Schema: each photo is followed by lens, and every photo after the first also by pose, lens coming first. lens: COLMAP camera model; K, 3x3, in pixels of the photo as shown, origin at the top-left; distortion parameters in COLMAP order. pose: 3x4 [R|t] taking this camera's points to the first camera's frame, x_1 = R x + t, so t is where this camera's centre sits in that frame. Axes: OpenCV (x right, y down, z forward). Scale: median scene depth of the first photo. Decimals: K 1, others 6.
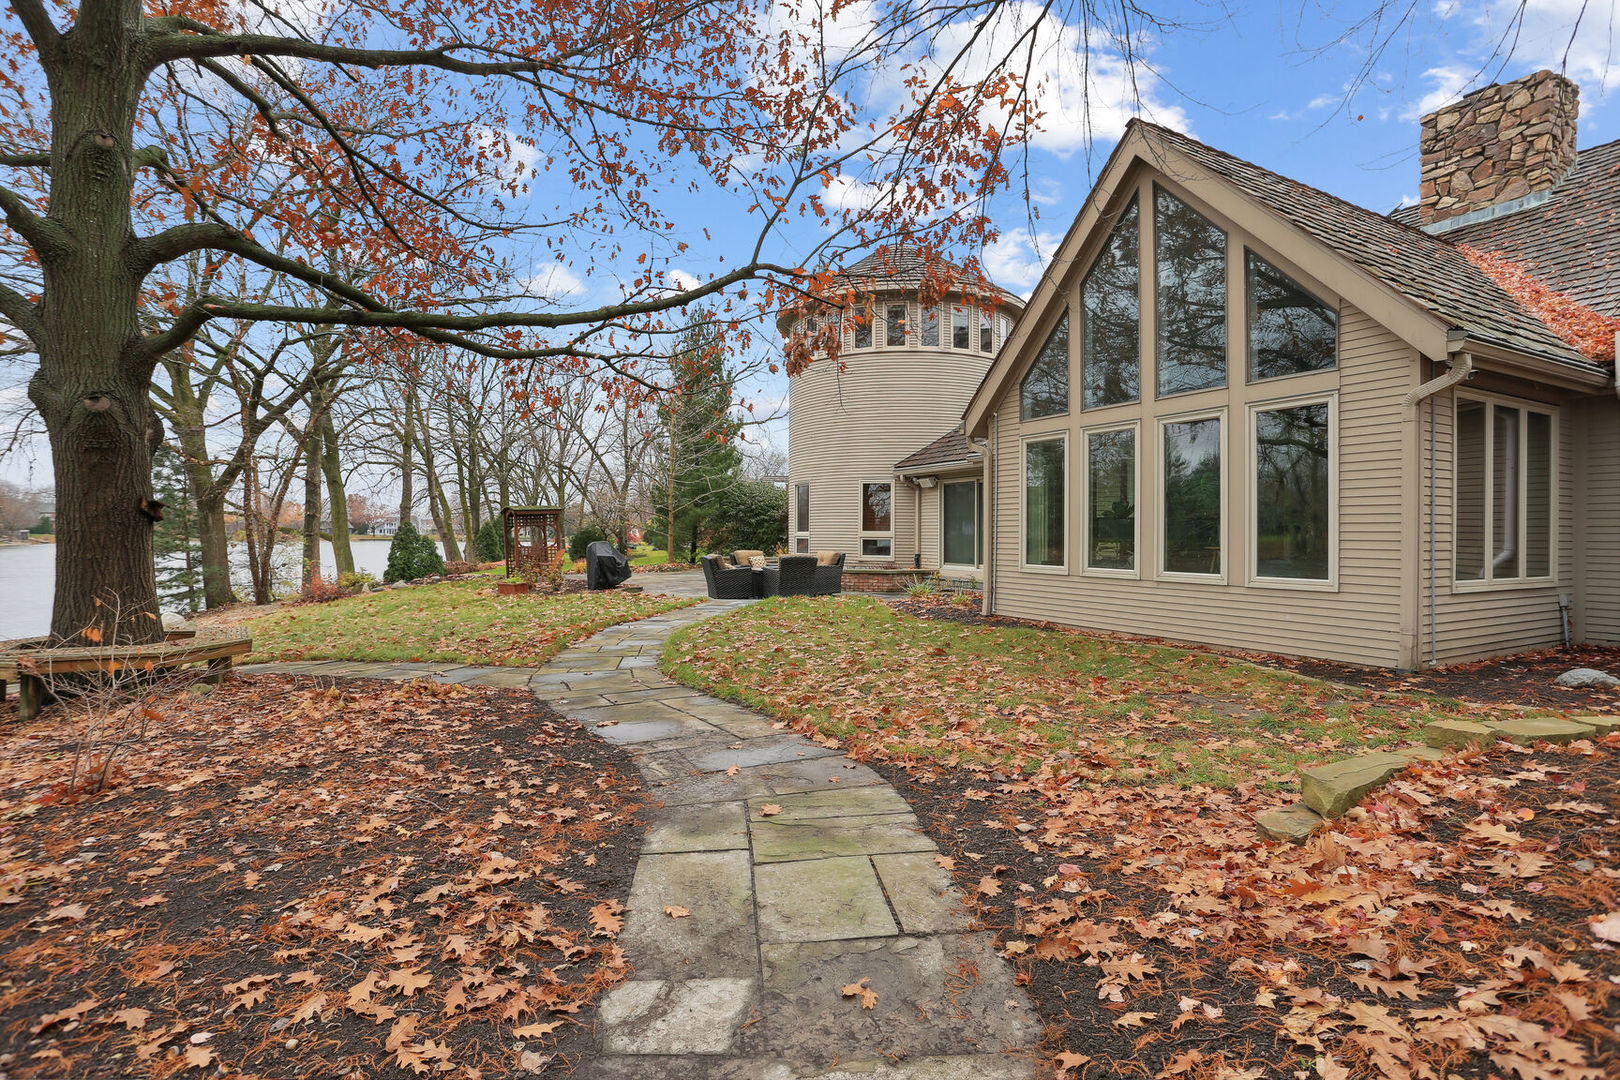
lens RADIAL K [[811.4, 0, 810.0], [0, 811.4, 540.0], [0, 0, 1]] dist [-0.002889, -0.000348]
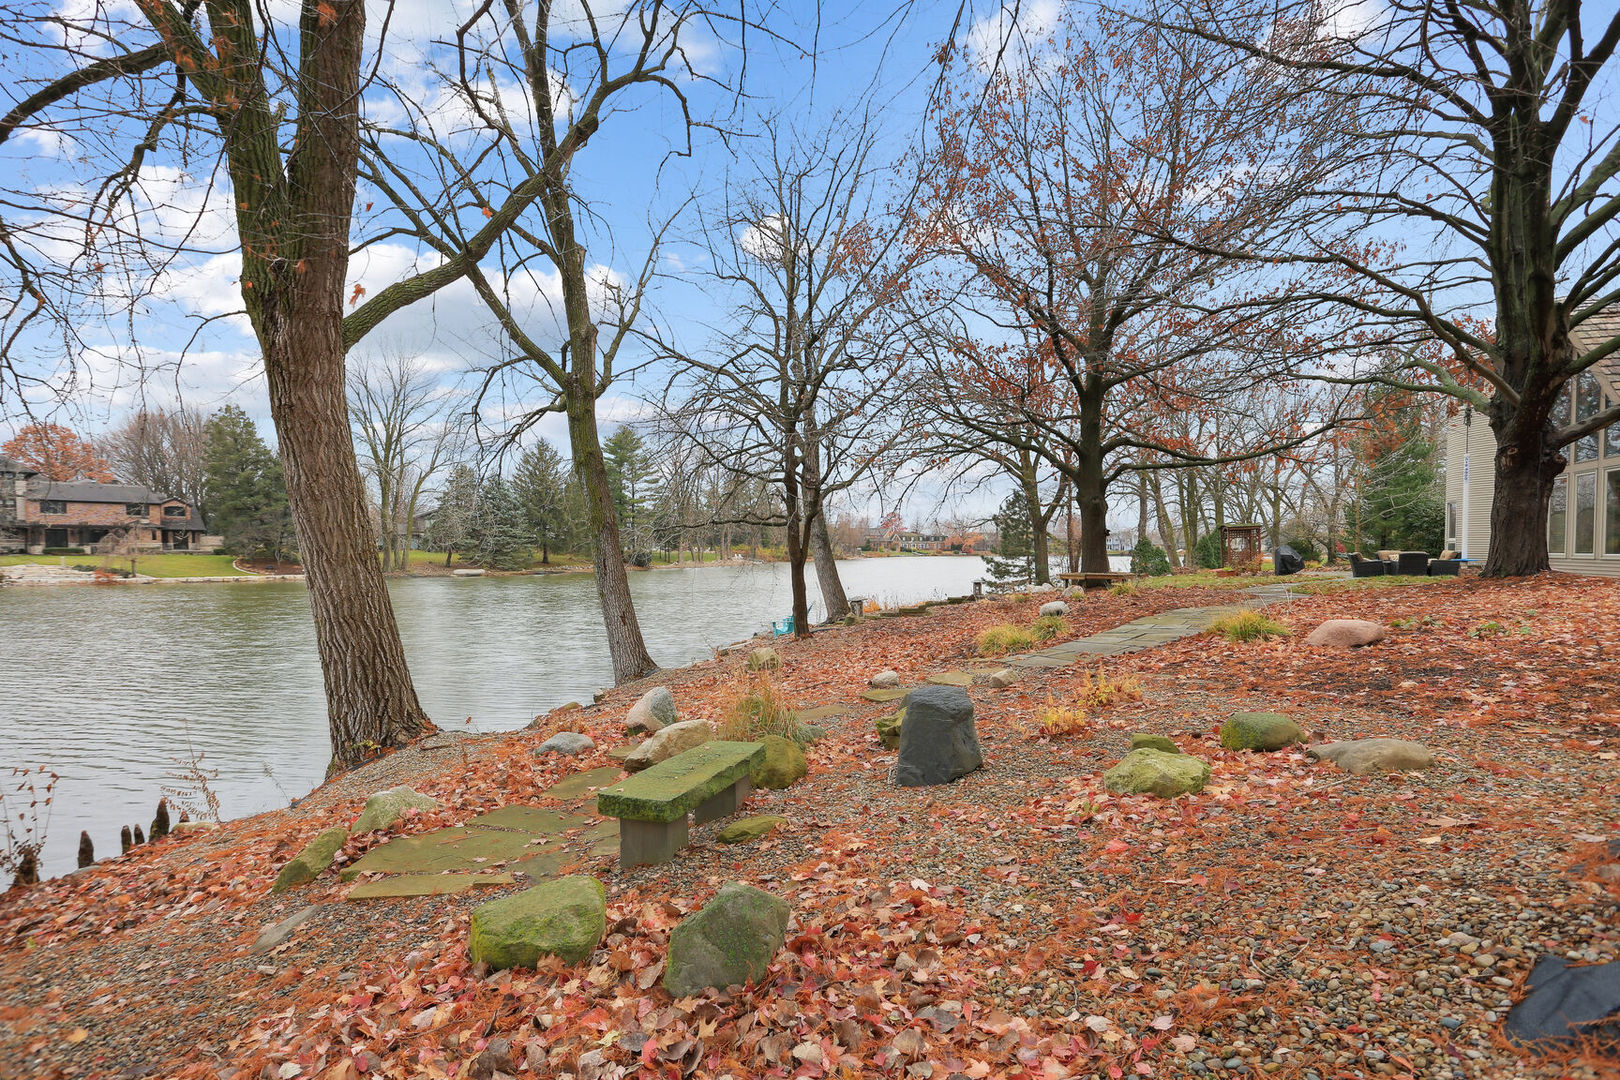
lens RADIAL K [[811.4, 0, 810.0], [0, 811.4, 540.0], [0, 0, 1]] dist [-0.002889, -0.000348]
pose [[0.676569, -0.012367, -0.736275, 0.156721], [-0.001331, 0.999837, -0.018017, 0.011205], [0.736378, 0.013169, 0.676442, -0.423544]]
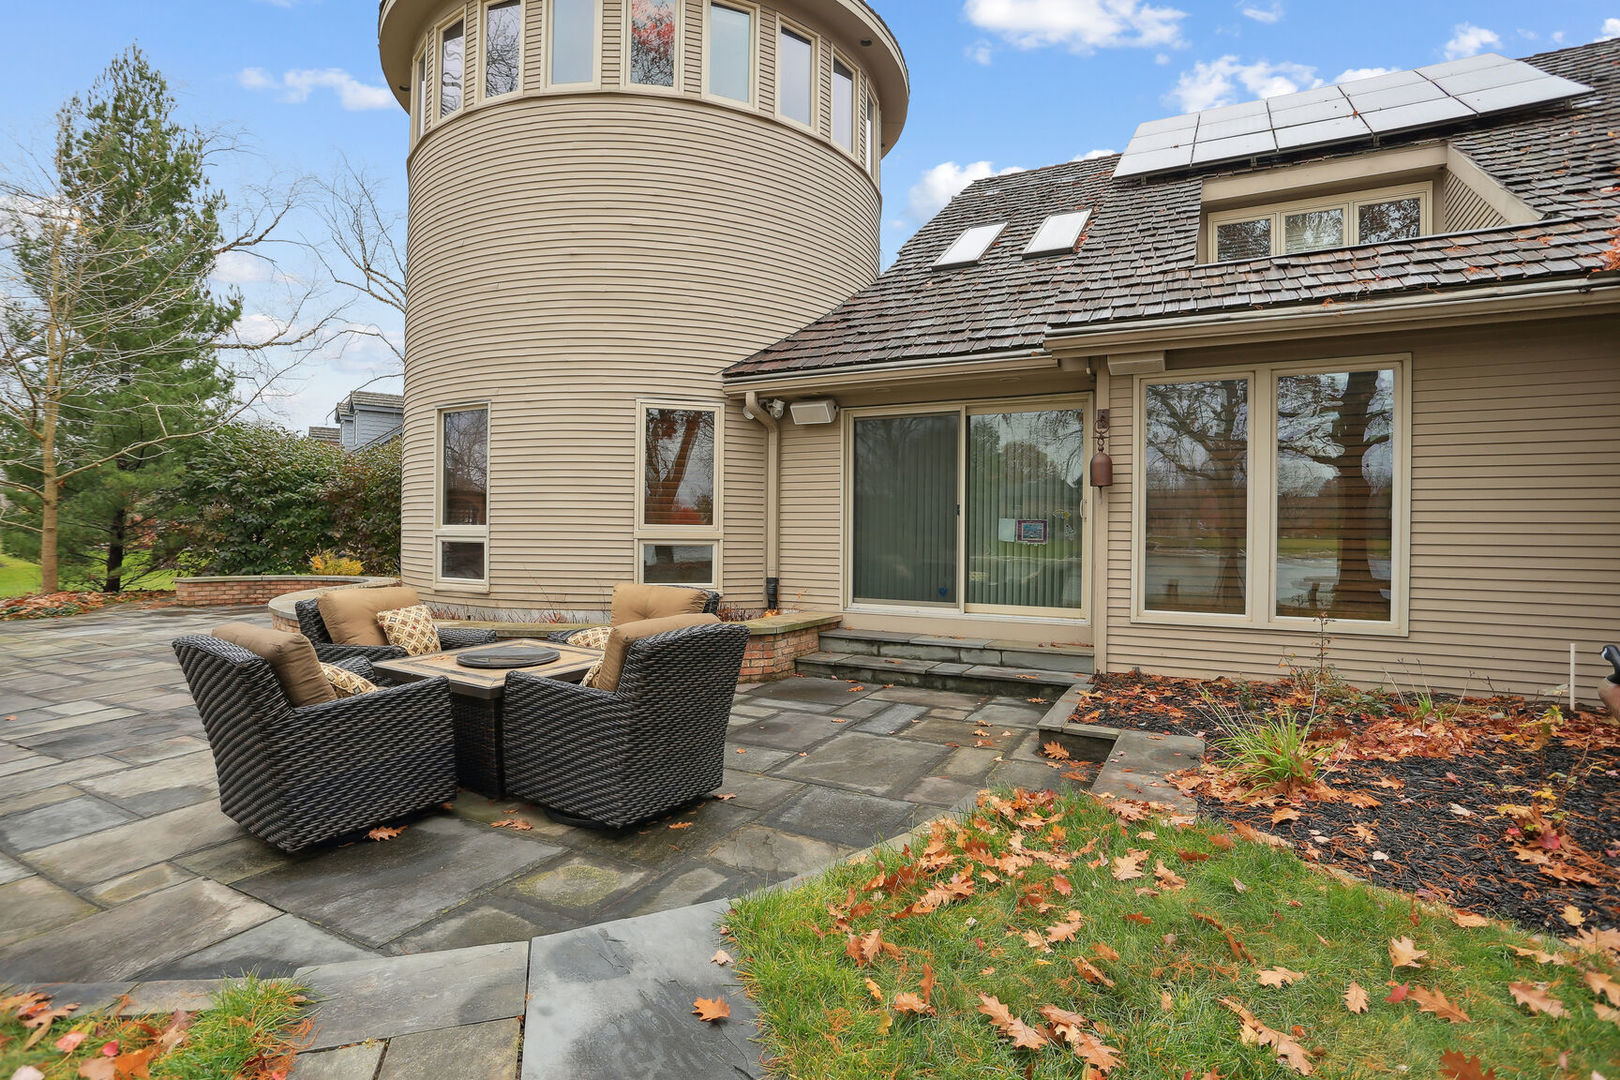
lens RADIAL K [[831.7, 0, 810.0], [0, 831.7, 540.0], [0, 0, 1]] dist [-0.002138, -0.000259]
pose [[0.850329, 0.000753, 0.526252, -0.050377], [-0.001900, 0.999997, 0.001639, -0.002173], [-0.526249, -0.002393, 0.850327, 0.350262]]
